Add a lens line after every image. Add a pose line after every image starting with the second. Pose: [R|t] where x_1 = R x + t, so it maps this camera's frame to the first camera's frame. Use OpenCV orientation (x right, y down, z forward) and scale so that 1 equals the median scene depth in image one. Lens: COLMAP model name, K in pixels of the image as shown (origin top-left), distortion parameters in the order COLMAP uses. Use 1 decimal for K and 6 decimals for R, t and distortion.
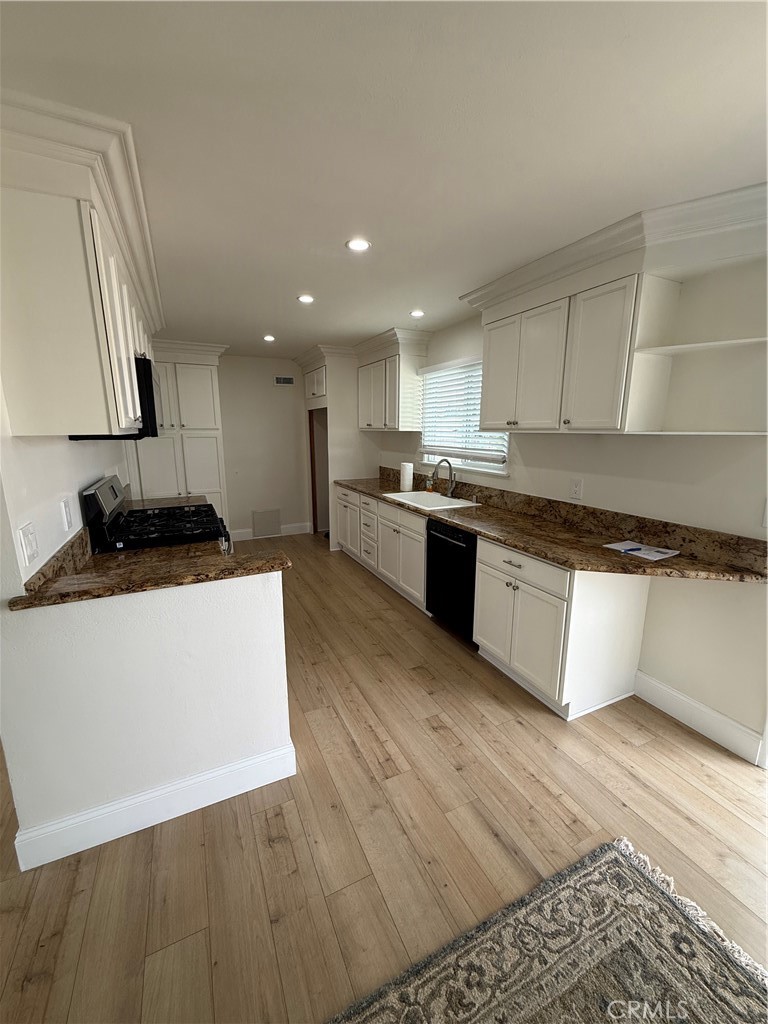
lens RADIAL K [[407.7, 0, 384.2], [0, 407.7, 515.5], [0, 0, 1]] dist [-0.003989, 0.000518]
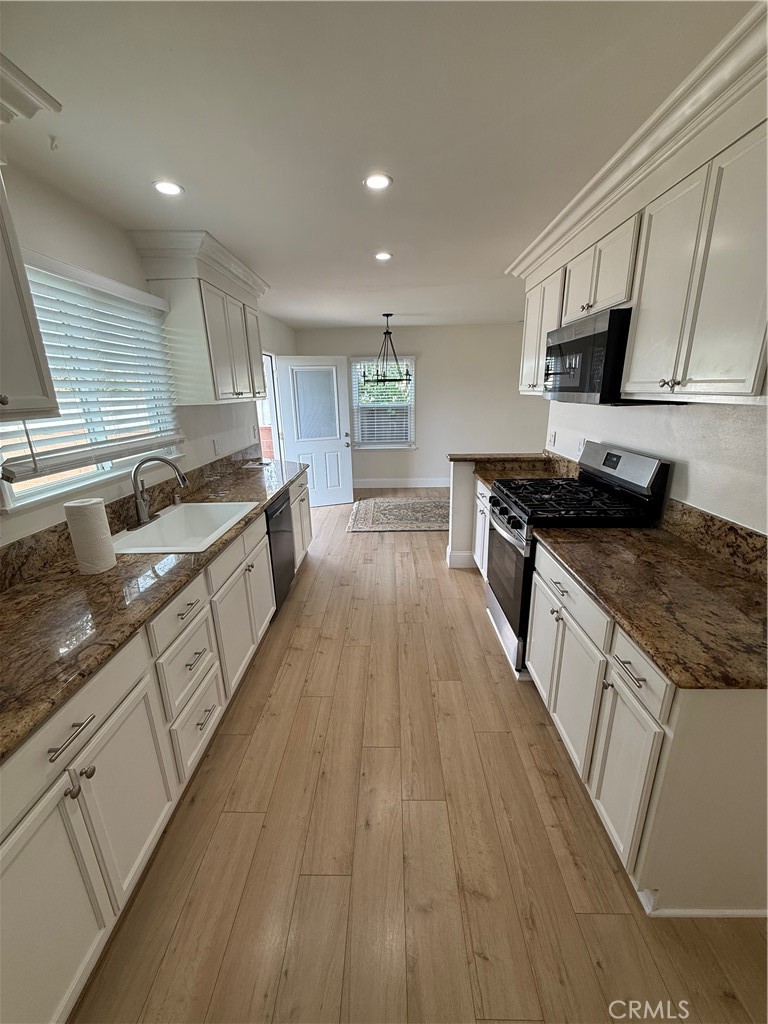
lens RADIAL K [[407.7, 0, 386.7], [0, 407.7, 512.8], [0, 0, 1]] dist [-0.003989, 0.000518]
pose [[-0.895801, -0.110523, 0.430495, -0.539209], [0.114586, 0.878415, 0.463958, -0.389575], [-0.429431, 0.464943, -0.774220, 1.743153]]
